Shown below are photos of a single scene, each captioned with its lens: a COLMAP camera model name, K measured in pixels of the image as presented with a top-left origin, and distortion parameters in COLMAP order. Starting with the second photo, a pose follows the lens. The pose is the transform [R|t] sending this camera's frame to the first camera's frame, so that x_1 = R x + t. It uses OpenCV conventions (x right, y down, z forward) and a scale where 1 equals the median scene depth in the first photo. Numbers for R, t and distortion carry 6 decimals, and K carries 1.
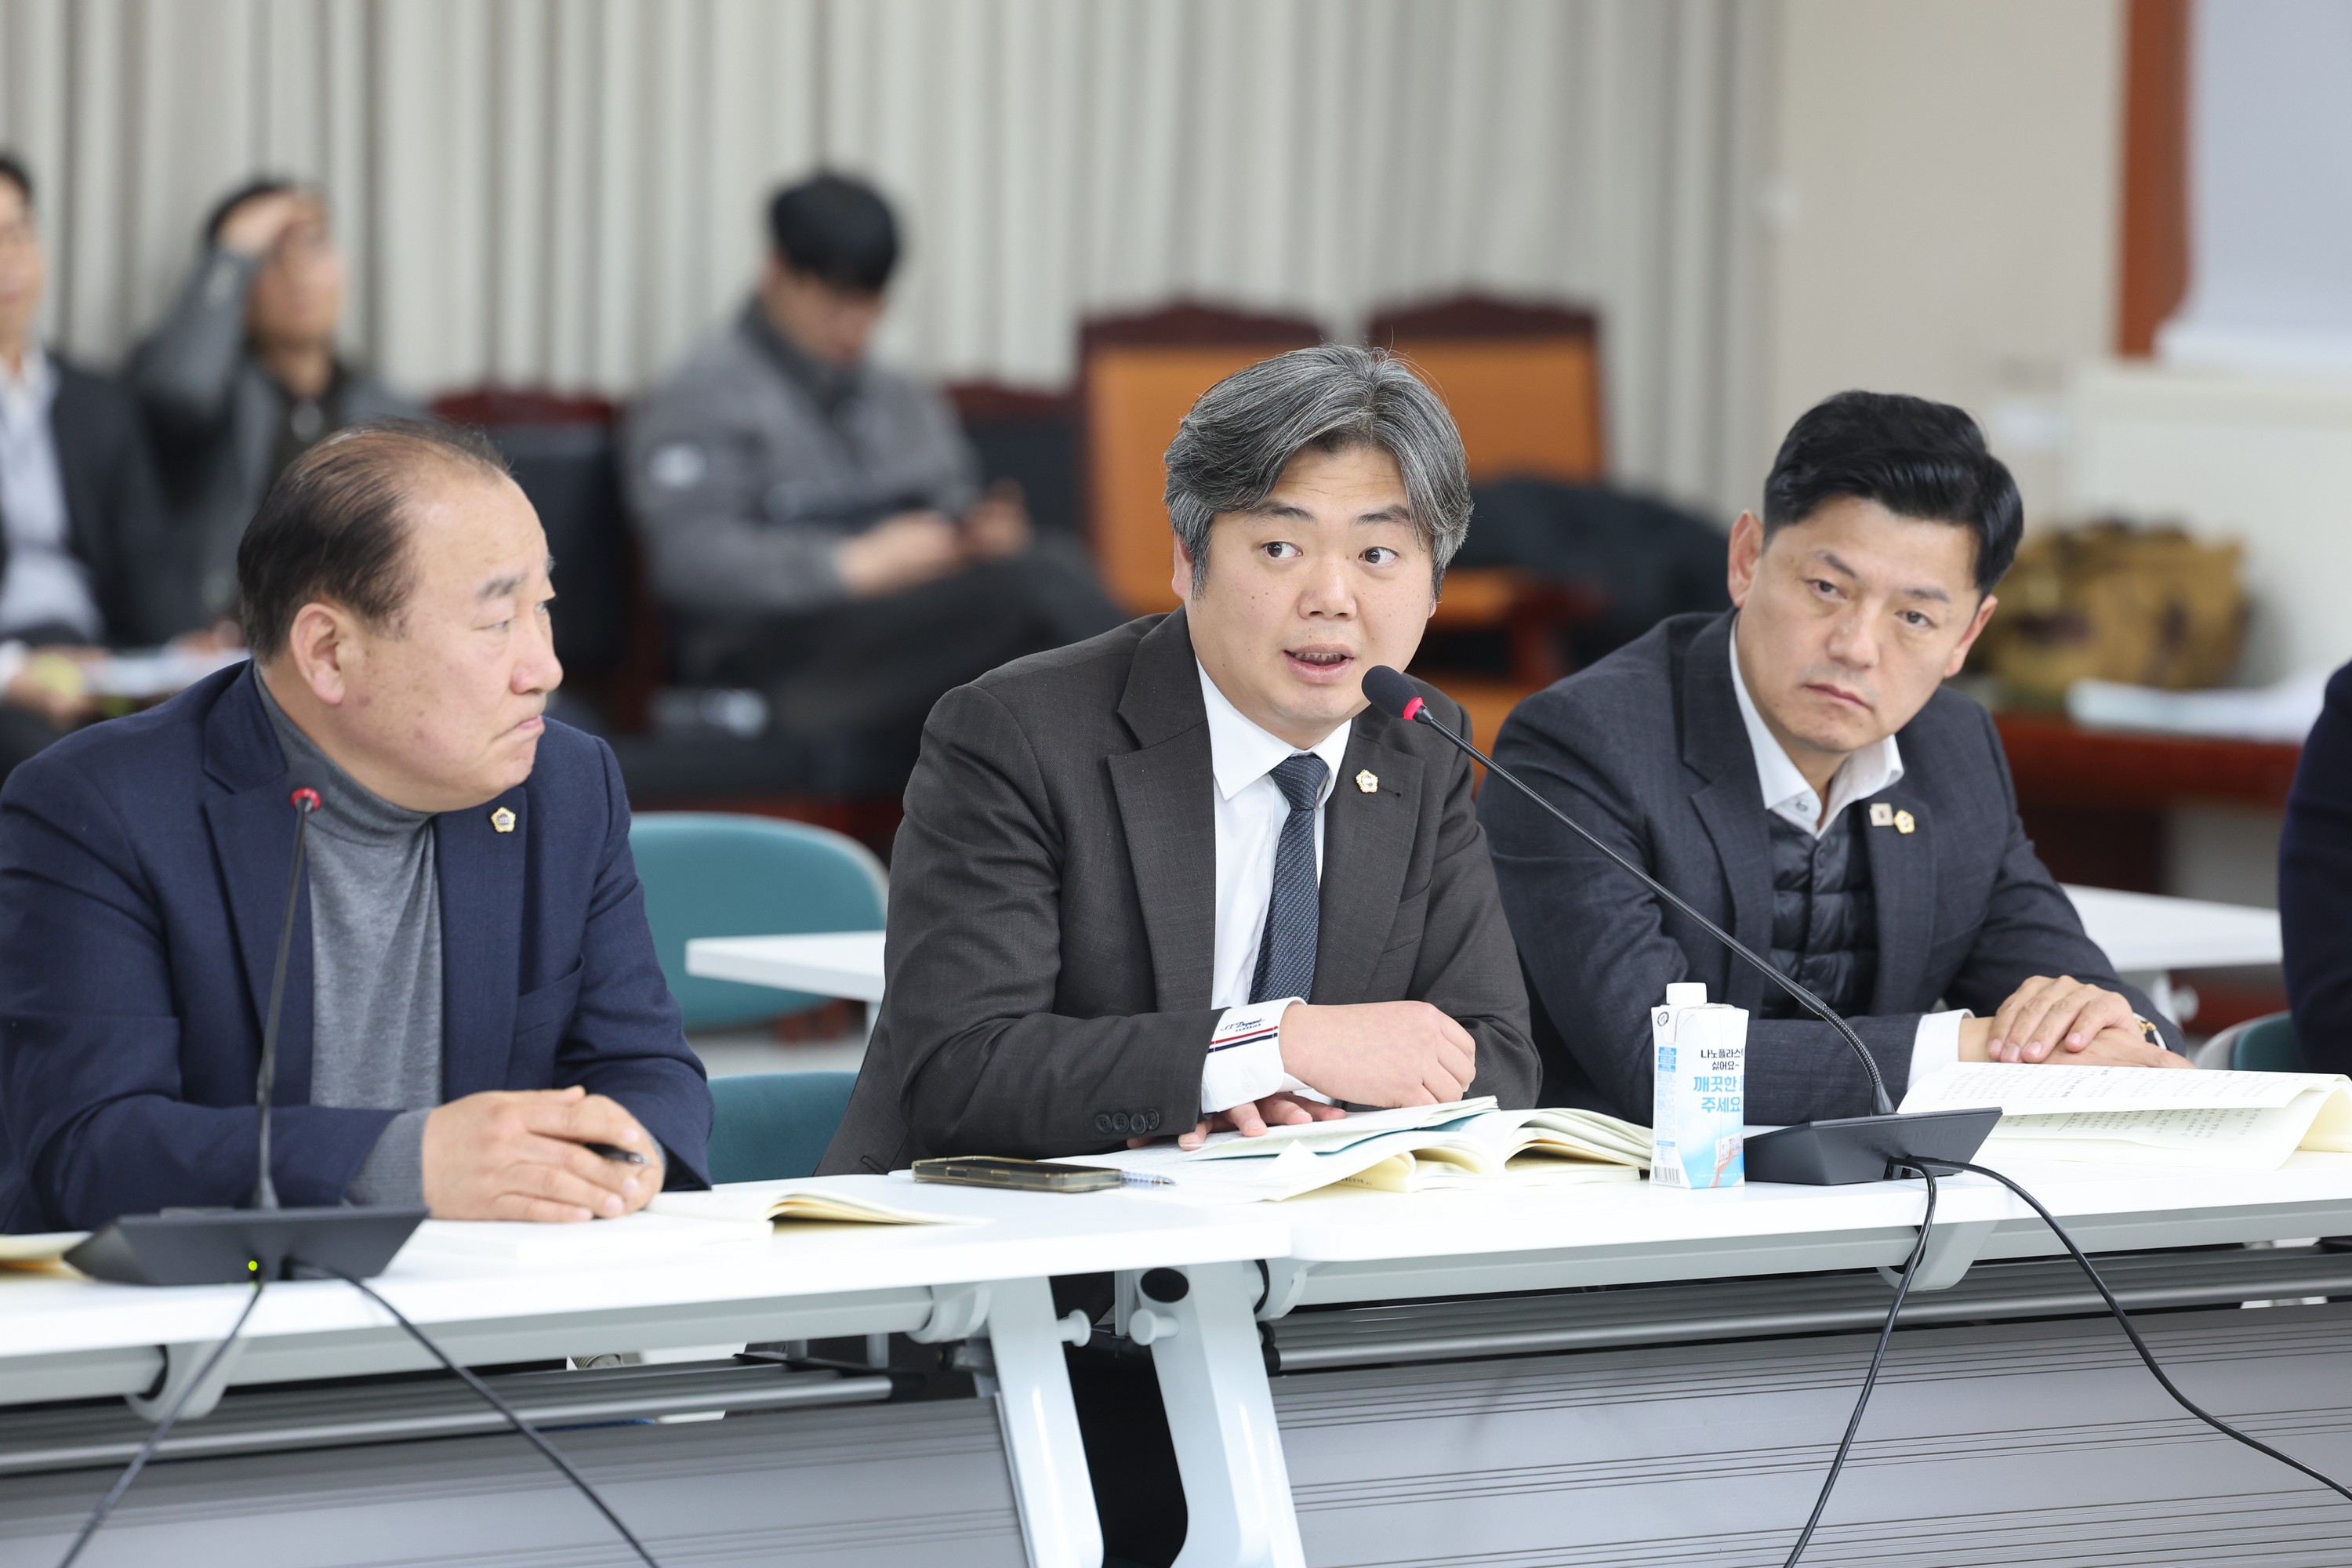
lens RADIAL K [[13638.5, 0, 1176.0], [0, 13638.5, 784.0], [0, 0, 1]] dist [3.168364, -0.182358]
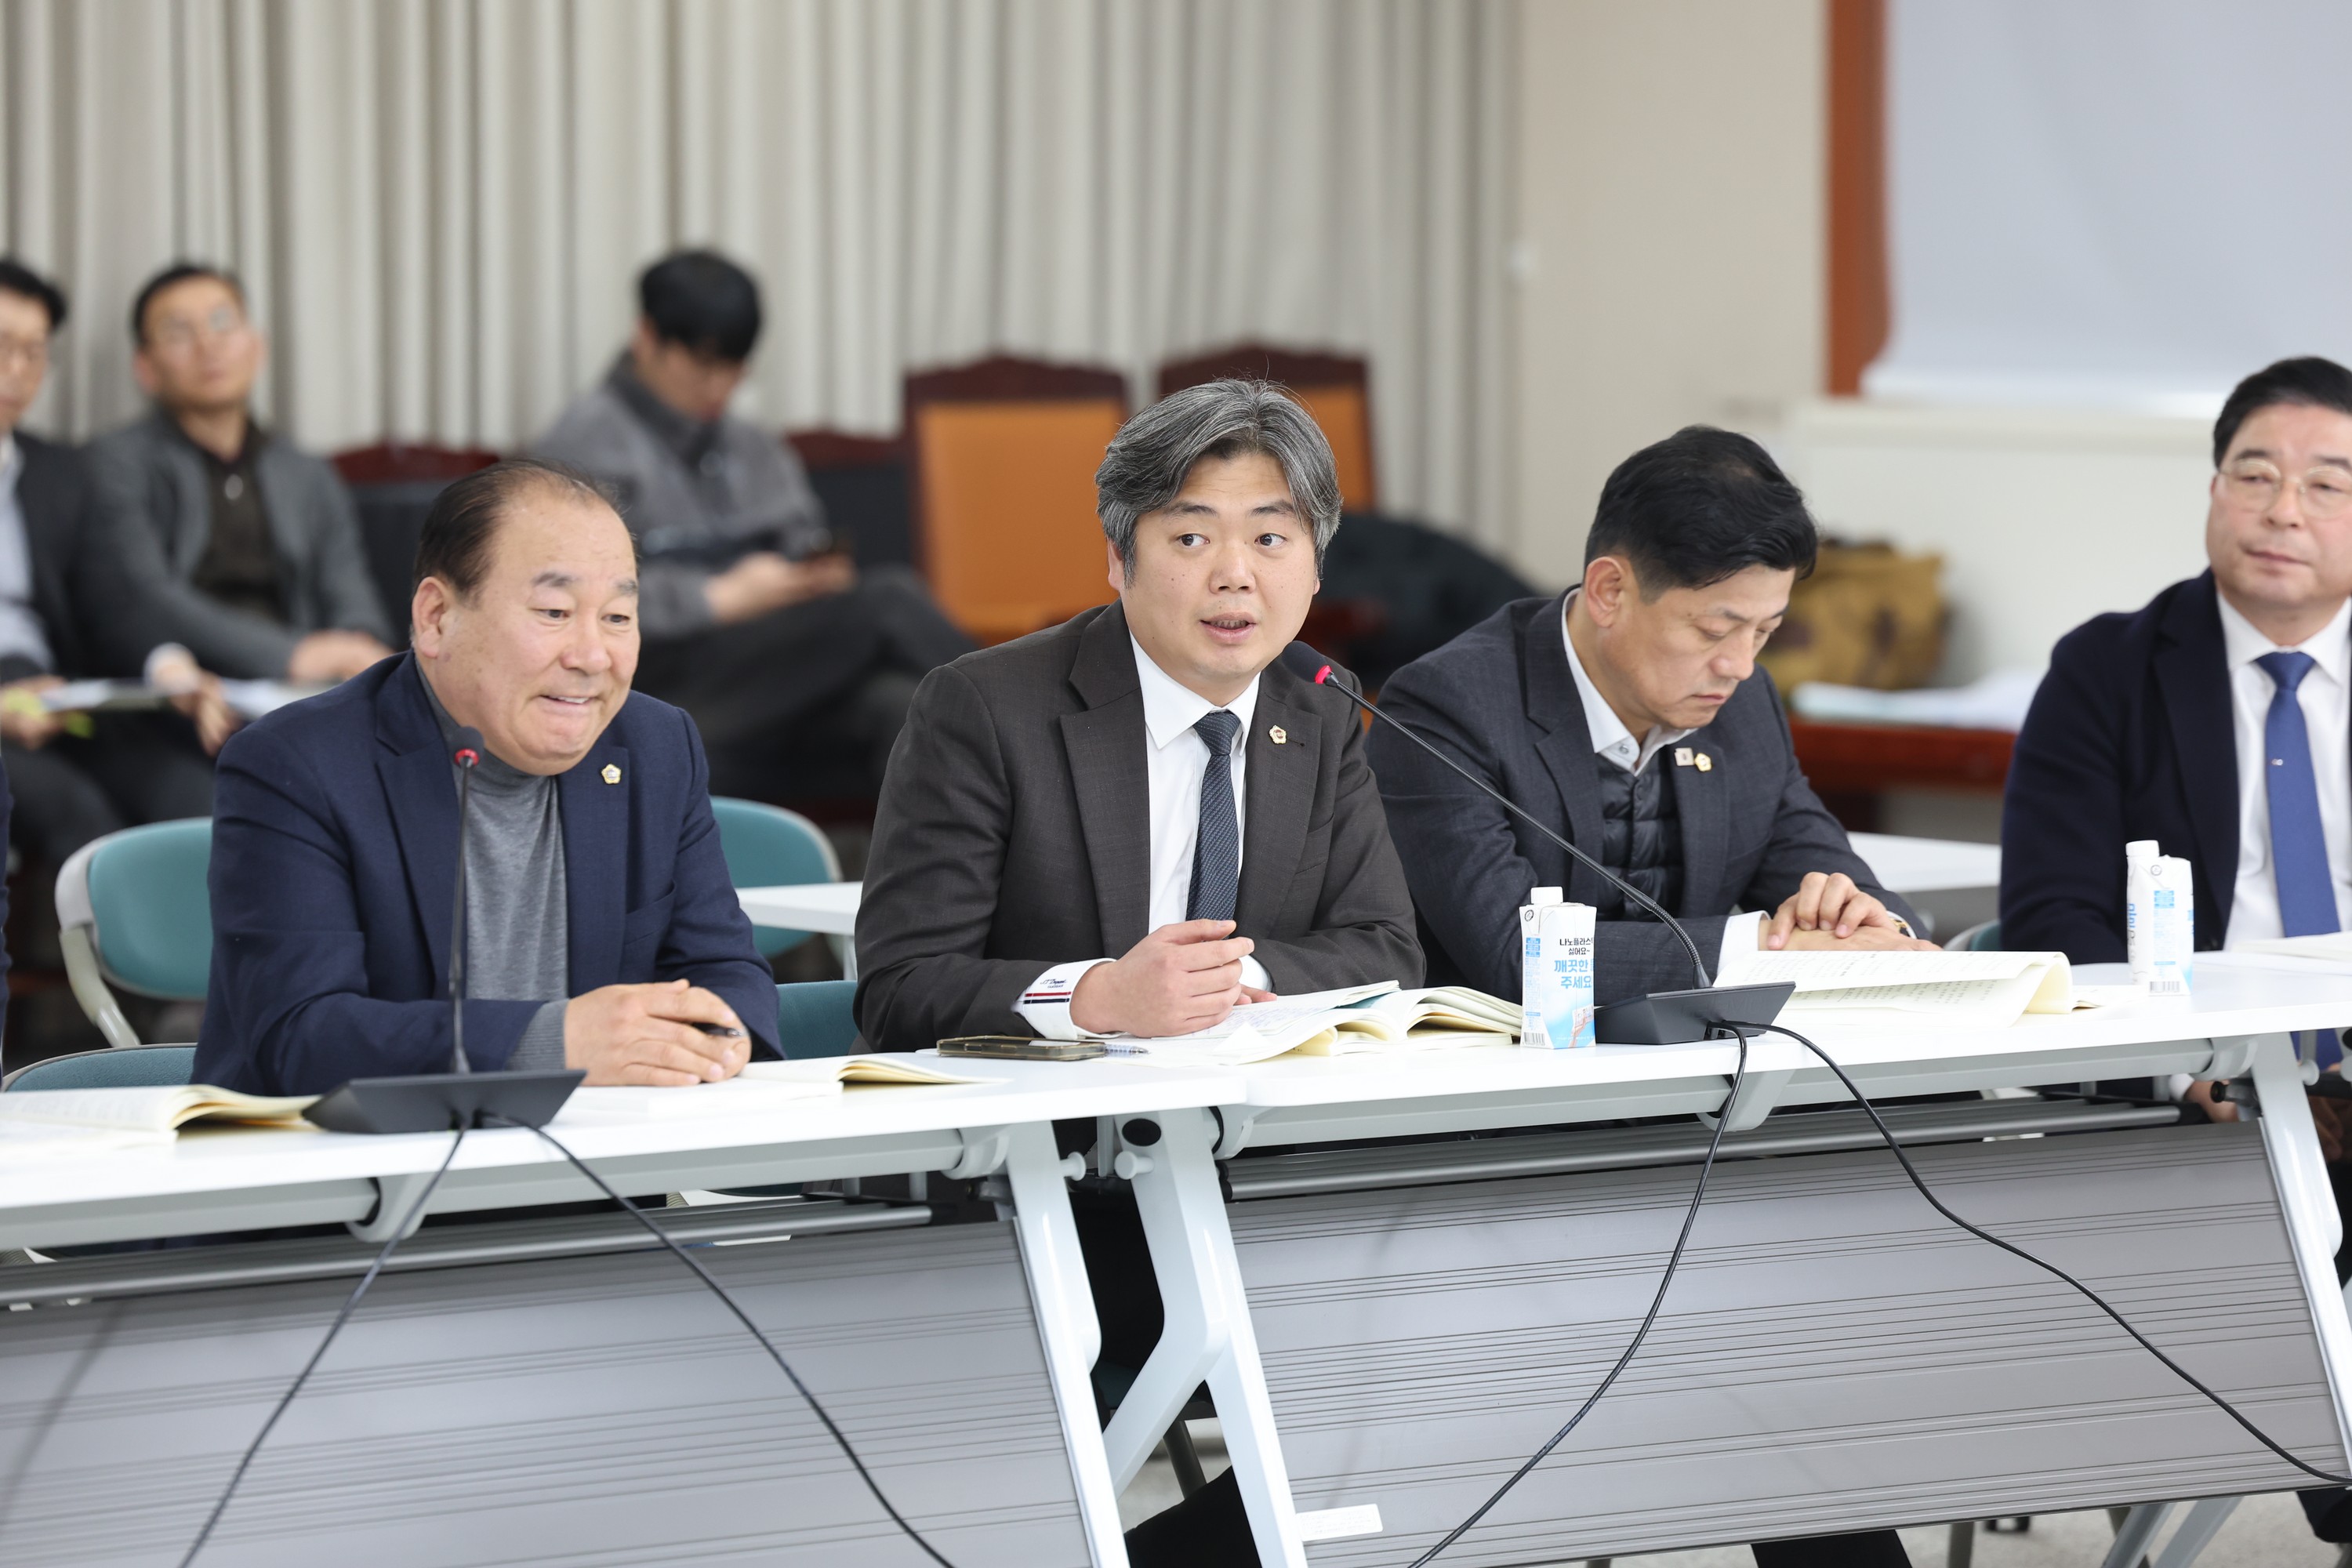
lens RADIAL K [[13499.1, 0, 1176.0], [0, 13499.1, 784.0], [0, 0, 1]] dist [4.281495, 6.767070]
pose [[0.999453, -0.019887, 0.026419, -0.029471], [0.020001, 0.999792, -0.004081, 0.009478], [-0.026333, 0.004607, 0.999643, -0.243336]]
